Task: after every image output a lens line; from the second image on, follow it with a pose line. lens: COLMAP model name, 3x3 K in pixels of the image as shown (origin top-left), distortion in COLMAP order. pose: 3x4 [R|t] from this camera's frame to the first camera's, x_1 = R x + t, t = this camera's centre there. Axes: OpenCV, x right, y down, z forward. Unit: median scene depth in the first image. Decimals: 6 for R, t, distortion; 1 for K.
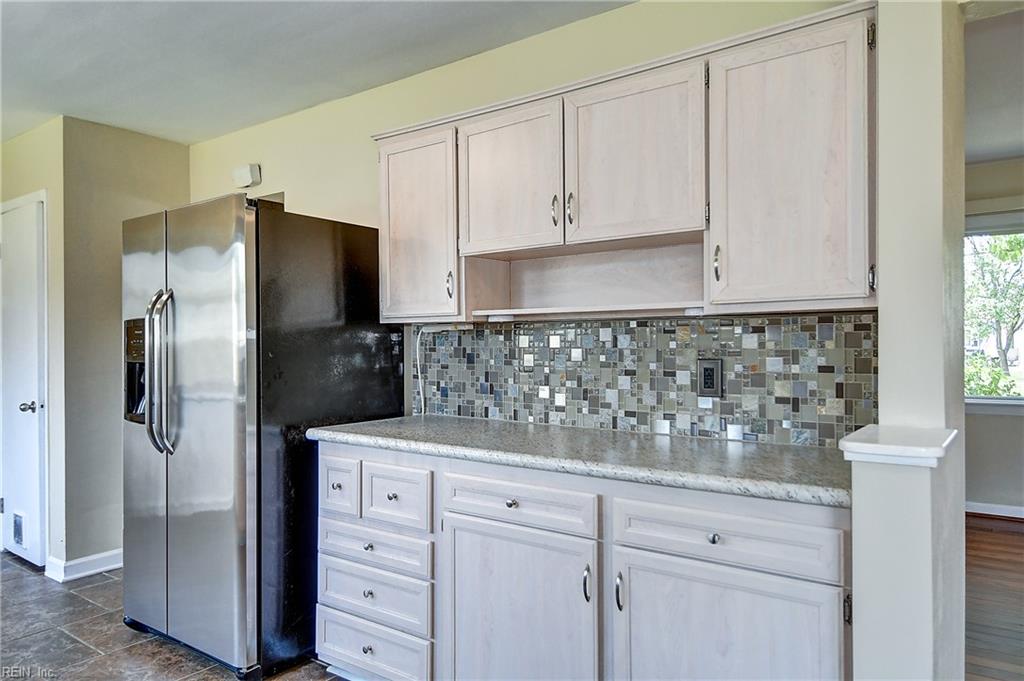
lens RADIAL K [[685.3, 0, 512.0], [0, 685.3, 340.5], [0, 0, 1]] dist [0.007081, 0.000330]
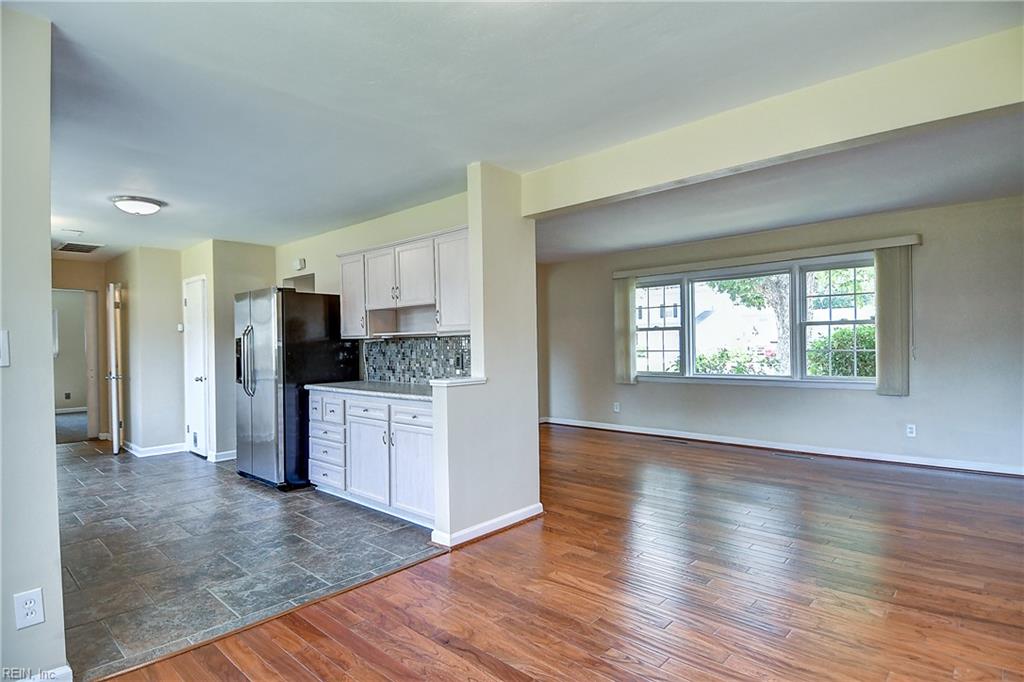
lens RADIAL K [[531.4, 0, 512.0], [0, 531.4, 341.0], [0, 0, 1]] dist [0.002376, -0.000610]
pose [[0.994585, -0.009300, -0.103511, 0.579886], [0.009355, 0.999956, 0.000041, -0.013692], [0.103506, -0.001009, 0.994628, -0.715729]]
